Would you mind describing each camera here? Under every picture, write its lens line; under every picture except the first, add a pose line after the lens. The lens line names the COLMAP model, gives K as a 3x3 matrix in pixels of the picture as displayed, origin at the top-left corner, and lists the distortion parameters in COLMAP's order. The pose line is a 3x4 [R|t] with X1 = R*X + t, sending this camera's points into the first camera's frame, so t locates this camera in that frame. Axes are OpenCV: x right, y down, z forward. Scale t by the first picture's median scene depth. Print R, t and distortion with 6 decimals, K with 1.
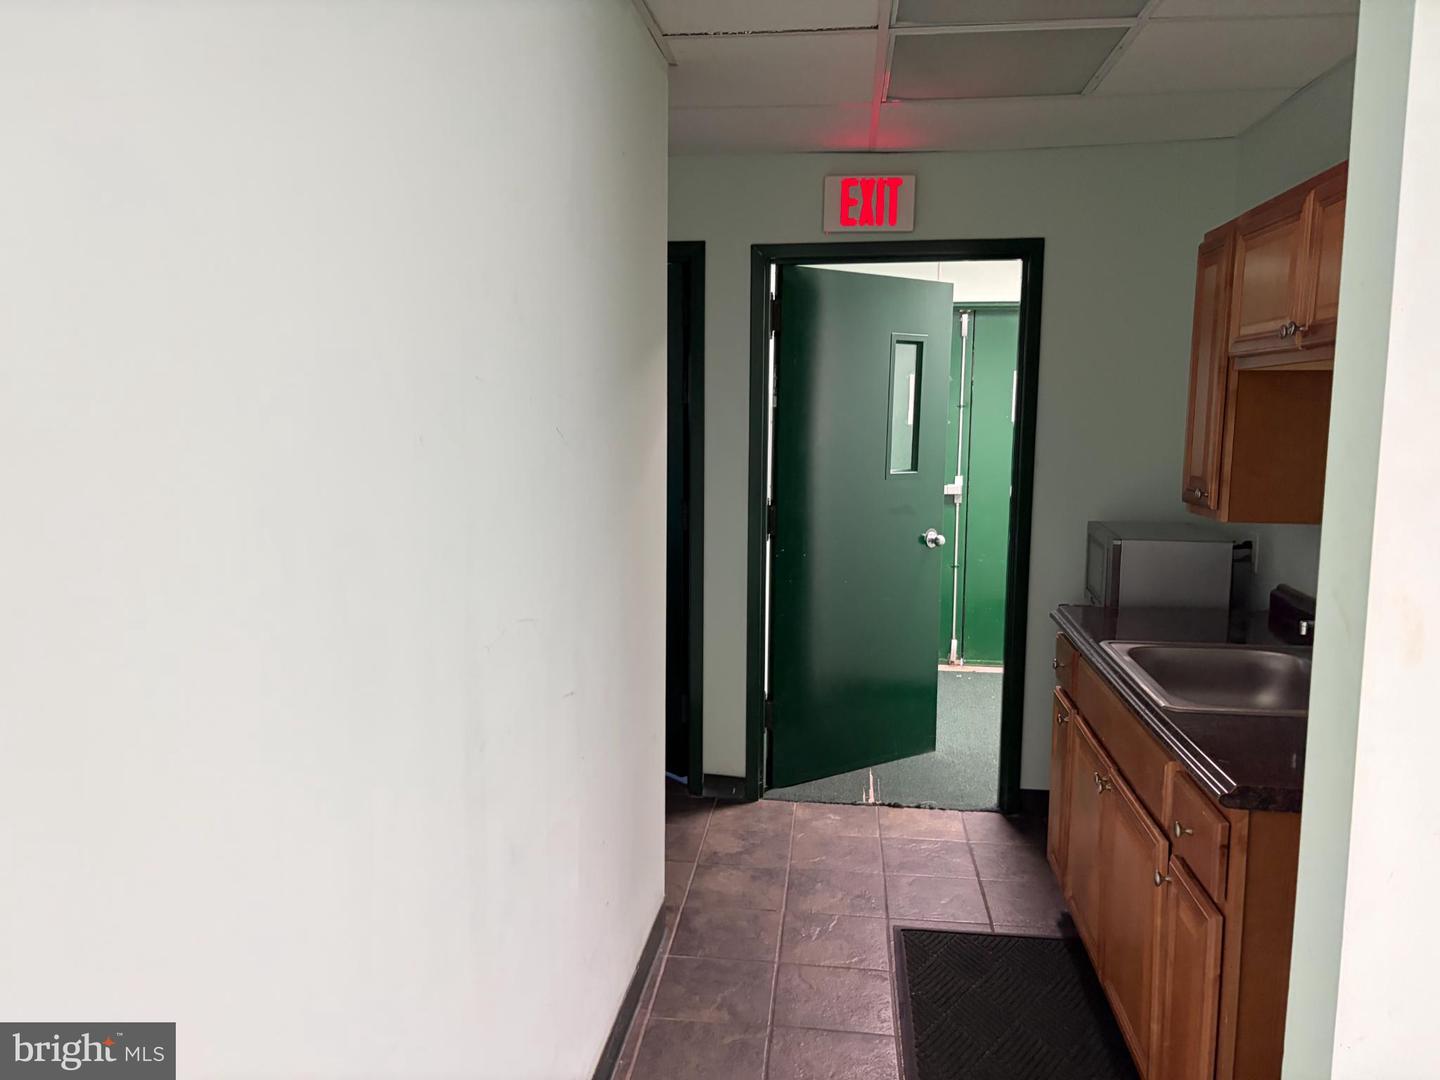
lens RADIAL K [[1092.4, 0, 723.6], [0, 1092.4, 528.6], [0, 0, 1]] dist [0.004126, -0.037229]
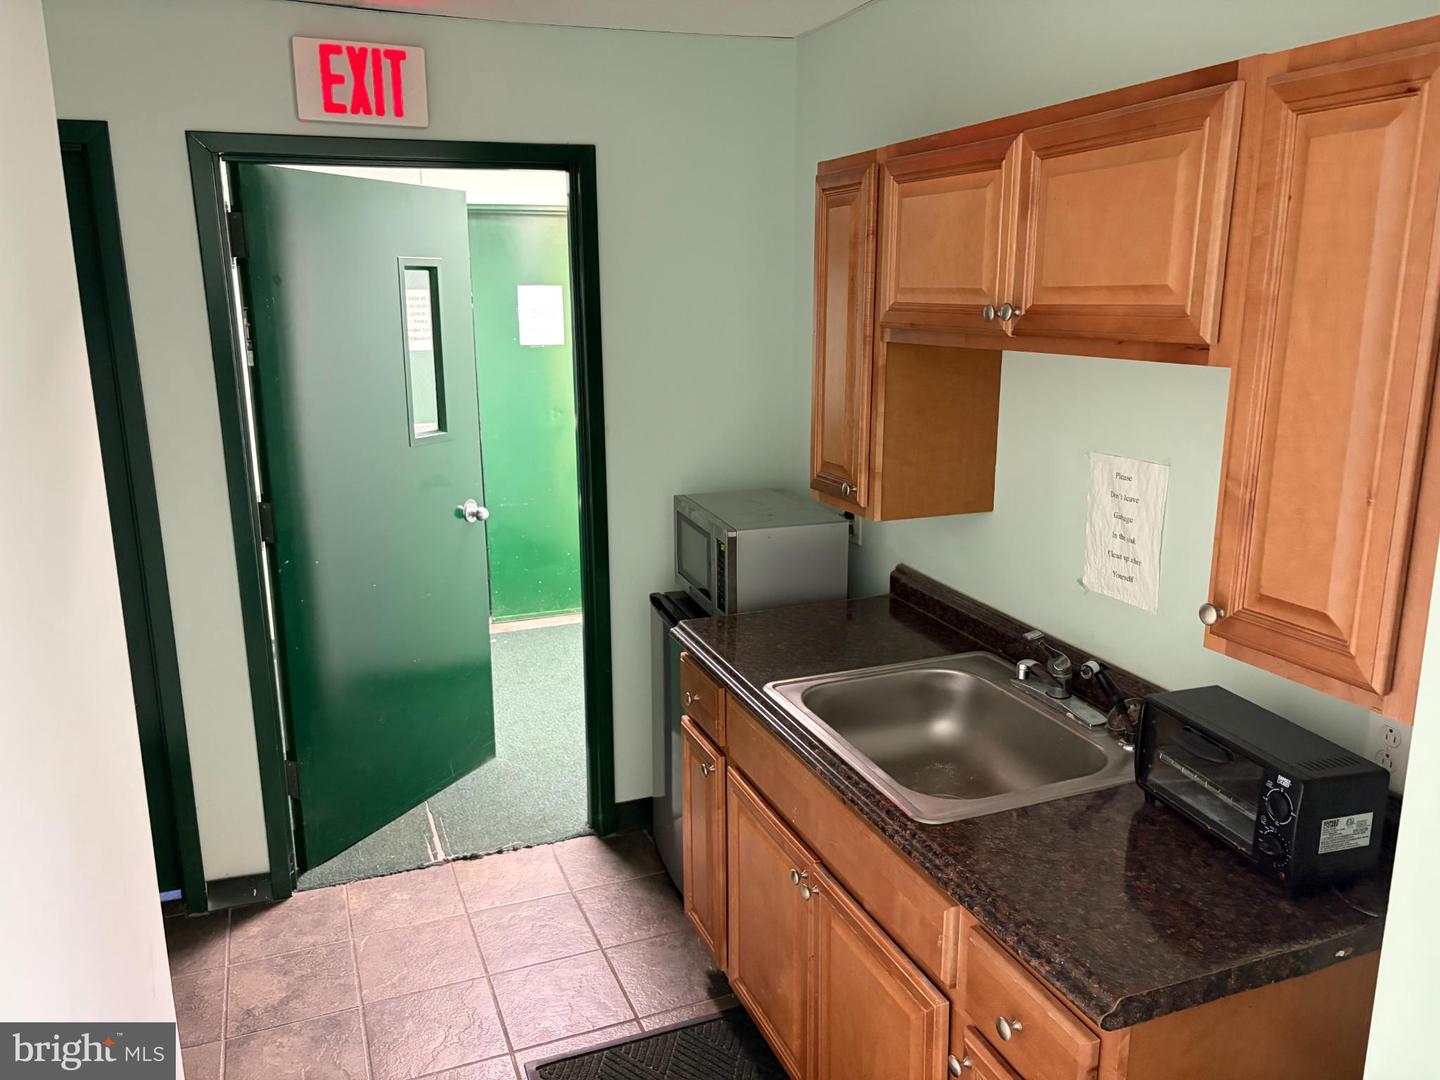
lens RADIAL K [[1128.9, 0, 720.0], [0, 1128.9, 540.0], [0, 0, 1]] dist [0.060422, -0.003821]
pose [[0.886236, -0.117459, 0.448094, -0.032560], [0.067195, 0.989684, 0.126529, -0.077676], [-0.458334, -0.082025, 0.884987, 0.192872]]
